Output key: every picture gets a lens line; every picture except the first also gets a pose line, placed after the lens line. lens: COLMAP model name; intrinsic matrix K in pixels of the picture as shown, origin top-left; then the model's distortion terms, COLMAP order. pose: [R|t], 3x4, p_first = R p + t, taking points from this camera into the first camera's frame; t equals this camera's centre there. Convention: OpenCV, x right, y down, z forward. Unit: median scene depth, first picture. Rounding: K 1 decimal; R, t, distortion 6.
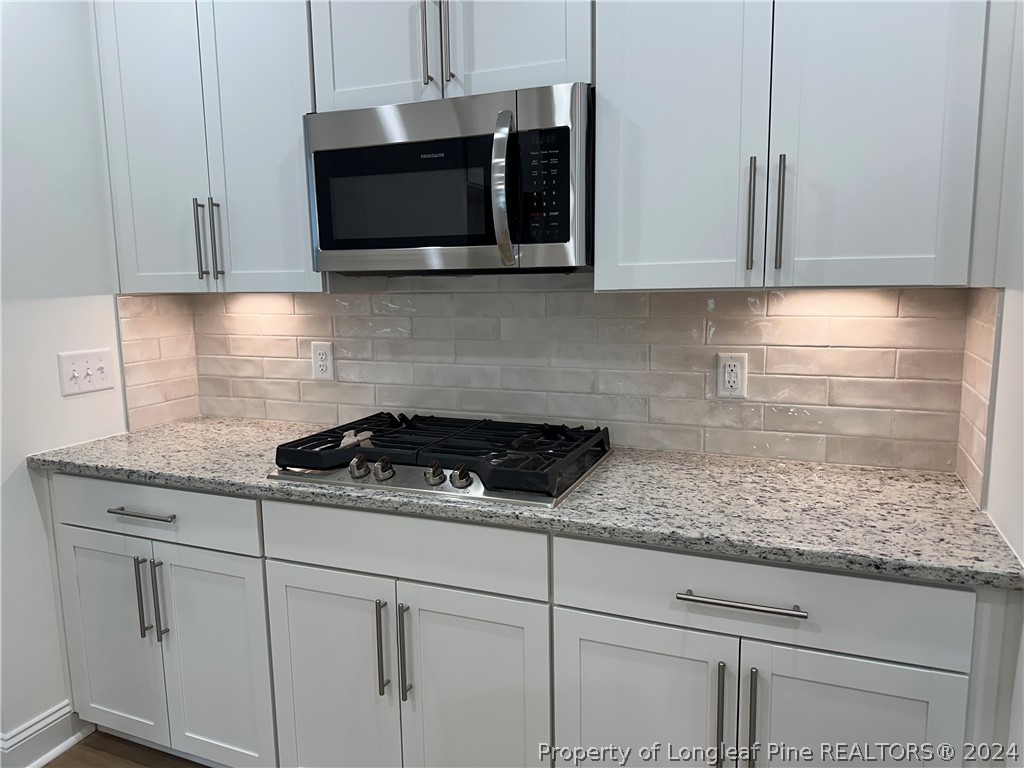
lens RADIAL K [[716.3, 0, 507.2], [0, 716.3, 378.6], [0, 0, 1]] dist [0.080882, -0.099994]
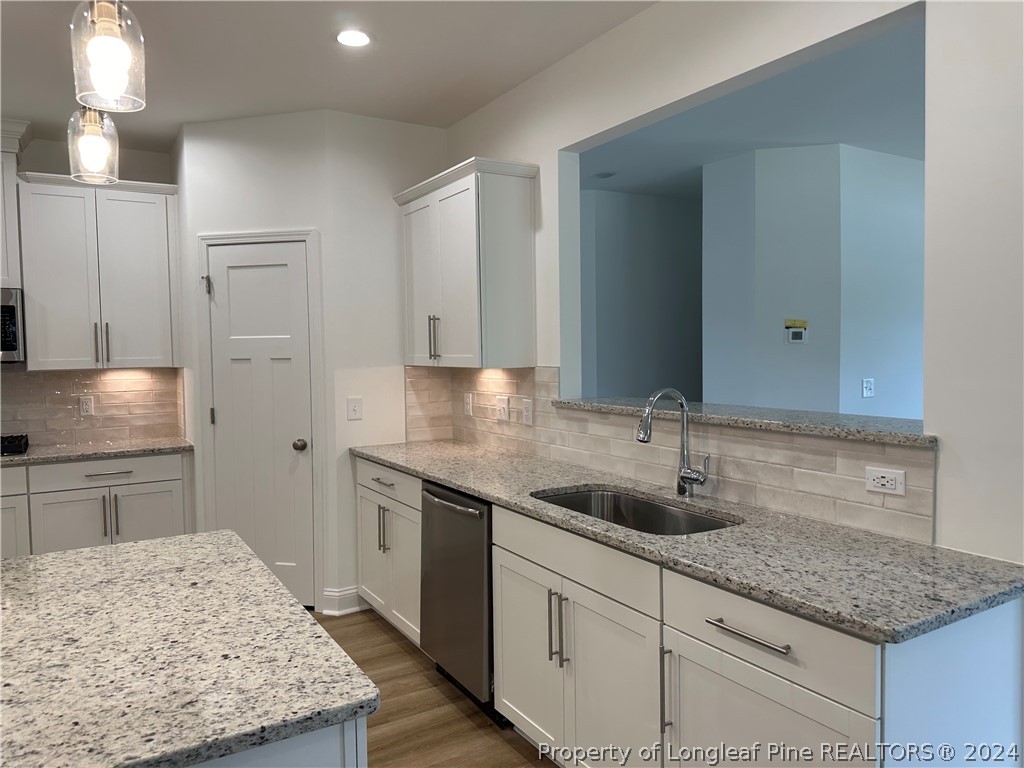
lens RADIAL K [[716.3, 0, 507.2], [0, 716.3, 378.6], [0, 0, 1]] dist [0.080882, -0.099994]
pose [[0.588711, -0.026219, 0.807918, -0.805164], [0.121045, 0.991064, -0.056040, 0.207503], [-0.799230, 0.130786, 0.586624, -1.520293]]
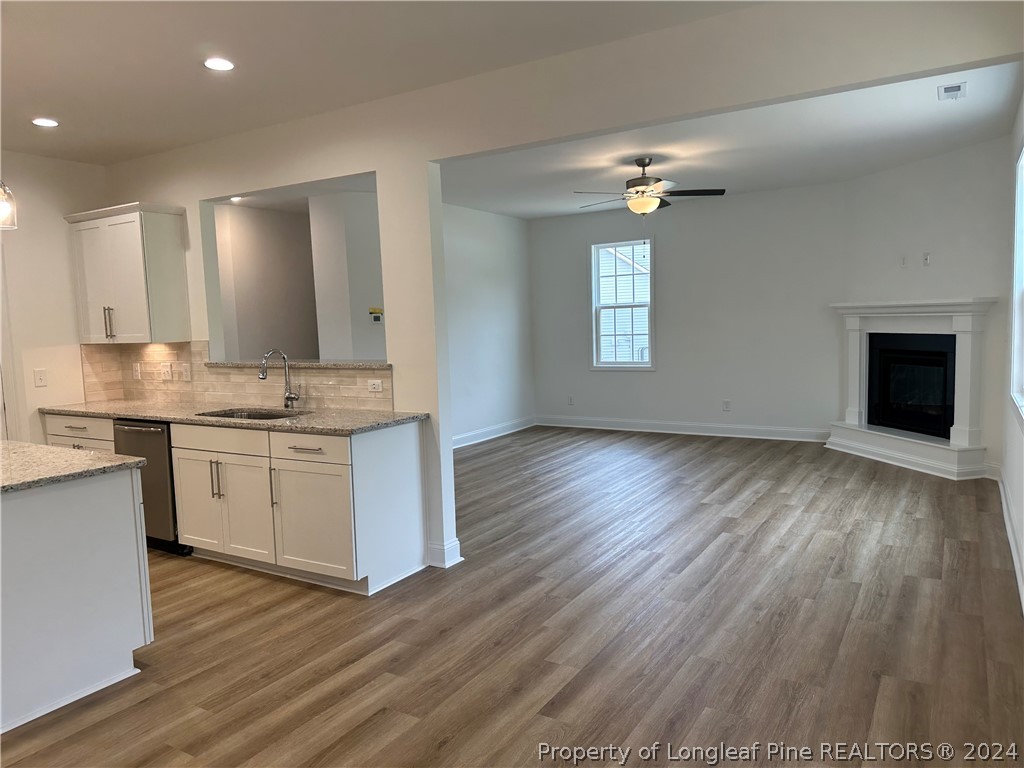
lens RADIAL K [[718.3, 0, 512.0], [0, 718.3, 384.0], [0, 0, 1]] dist [0.081115, -0.106333]
pose [[0.154502, -0.075798, 0.985081, -1.877616], [0.172695, 0.983775, 0.048612, 0.324761], [-0.972782, 0.162608, 0.165085, -2.154554]]
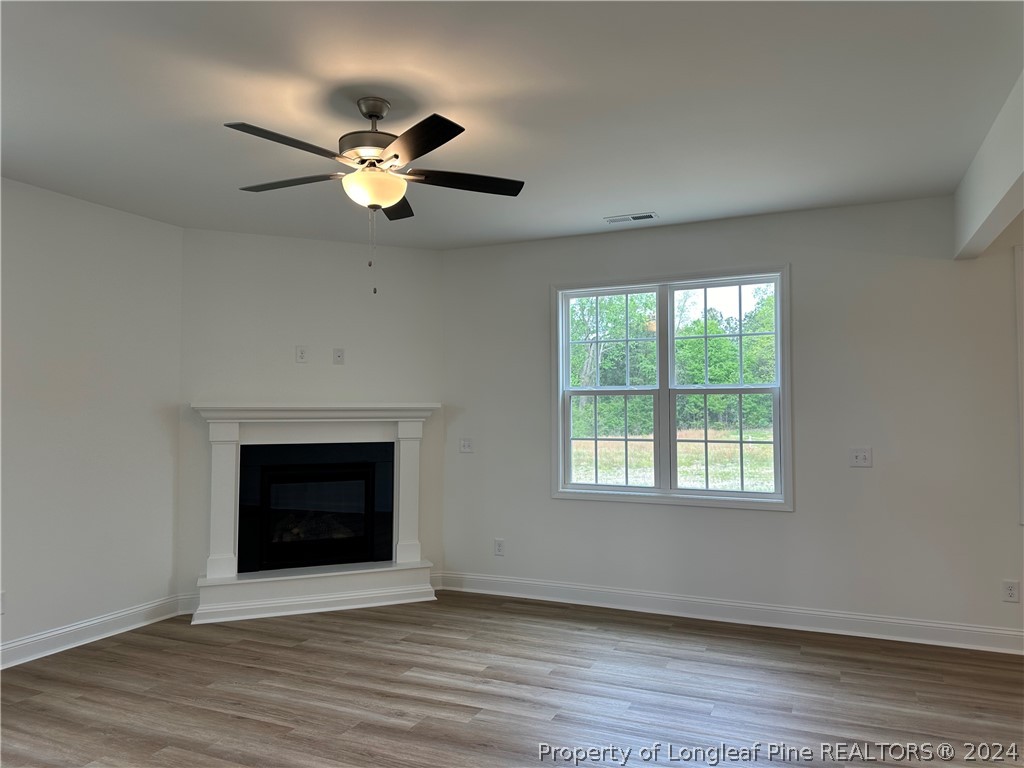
lens RADIAL K [[716.3, 0, 507.2], [0, 716.3, 378.6], [0, 0, 1]] dist [0.080882, -0.099994]
pose [[-0.999789, 0.017300, 0.011088, 1.205696], [0.018309, 0.994973, 0.098451, 0.057094], [-0.009329, 0.098633, -0.995080, -0.624297]]
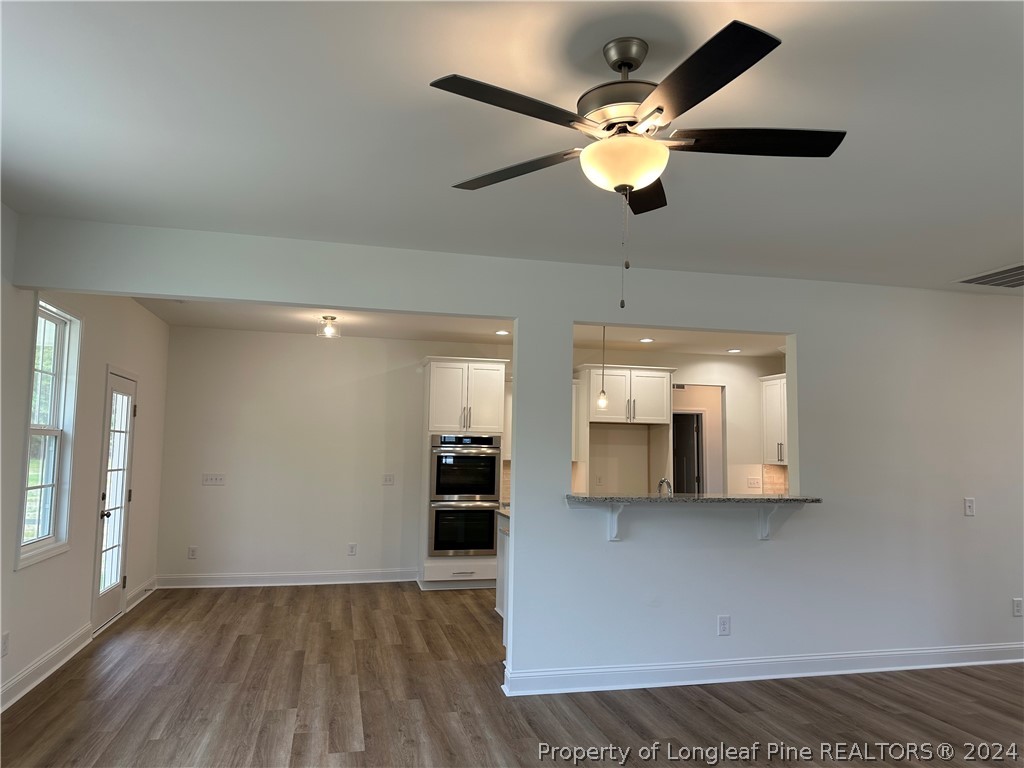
lens RADIAL K [[736.2, 0, 512.0], [0, 736.2, 384.0], [0, 0, 1]] dist [0.092486, -0.046658]
pose [[0.588990, -0.039486, -0.807175, 2.442484], [-0.143770, 0.977753, -0.152739, 0.342505], [0.795249, 0.206010, 0.570210, -3.128645]]
